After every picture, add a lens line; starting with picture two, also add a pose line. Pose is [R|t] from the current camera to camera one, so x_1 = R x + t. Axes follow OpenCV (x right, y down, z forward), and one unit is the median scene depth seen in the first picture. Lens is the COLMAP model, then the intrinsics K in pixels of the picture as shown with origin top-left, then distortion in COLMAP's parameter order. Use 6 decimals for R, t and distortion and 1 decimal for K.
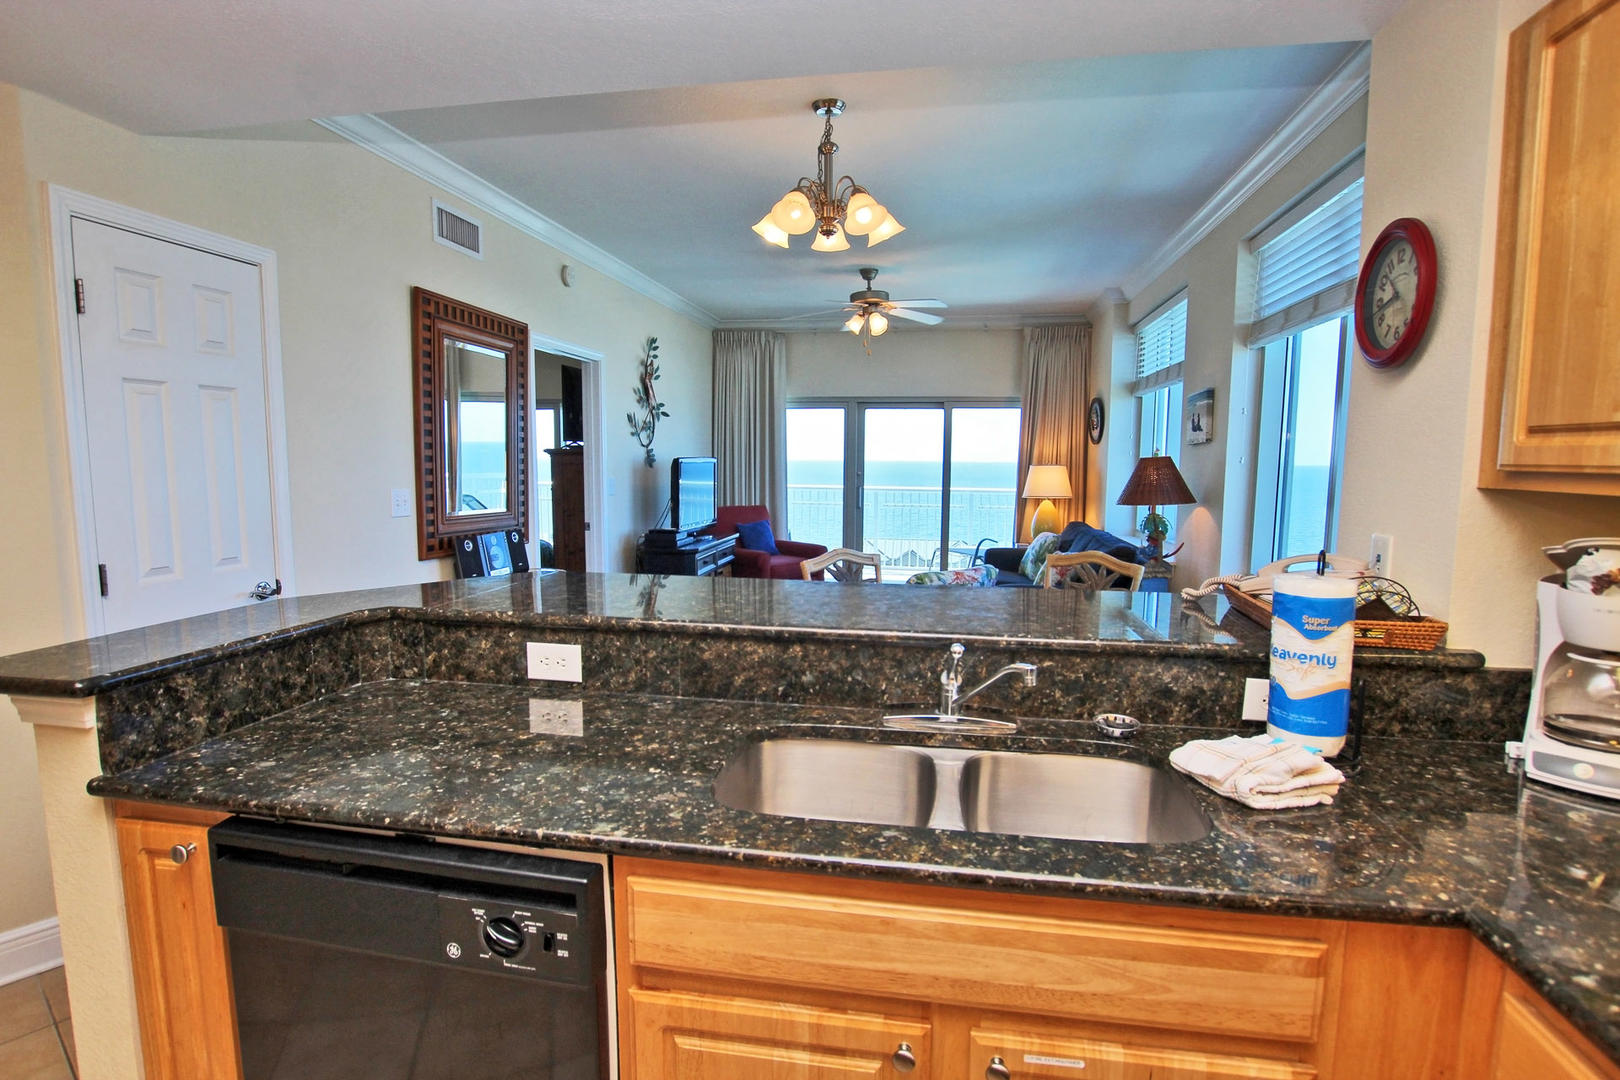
lens RADIAL K [[817.3, 0, 806.2], [0, 817.3, 552.4], [0, 0, 1]] dist [-0.043234, 0.009876]
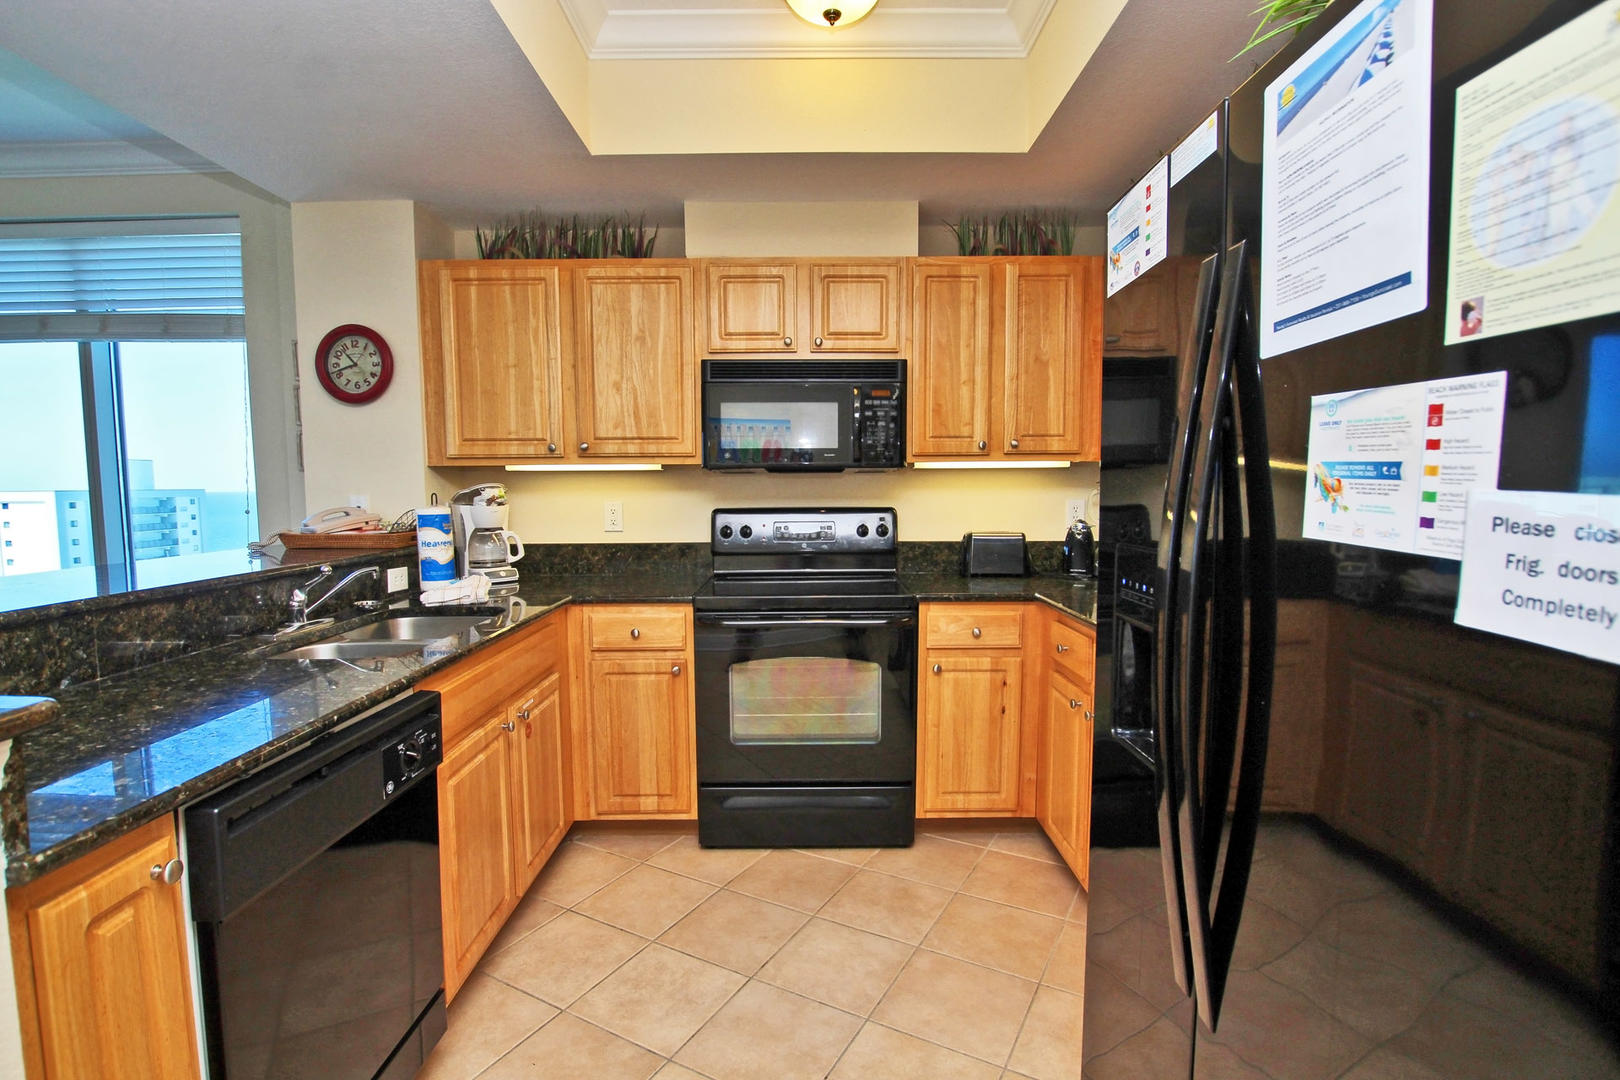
lens RADIAL K [[817.3, 0, 806.2], [0, 817.3, 552.4], [0, 0, 1]] dist [-0.043234, 0.009876]
pose [[-0.179395, -0.086485, 0.979968, -1.348214], [0.114826, 0.987479, 0.108168, 0.026662], [-0.977053, 0.131930, -0.167218, 0.352748]]
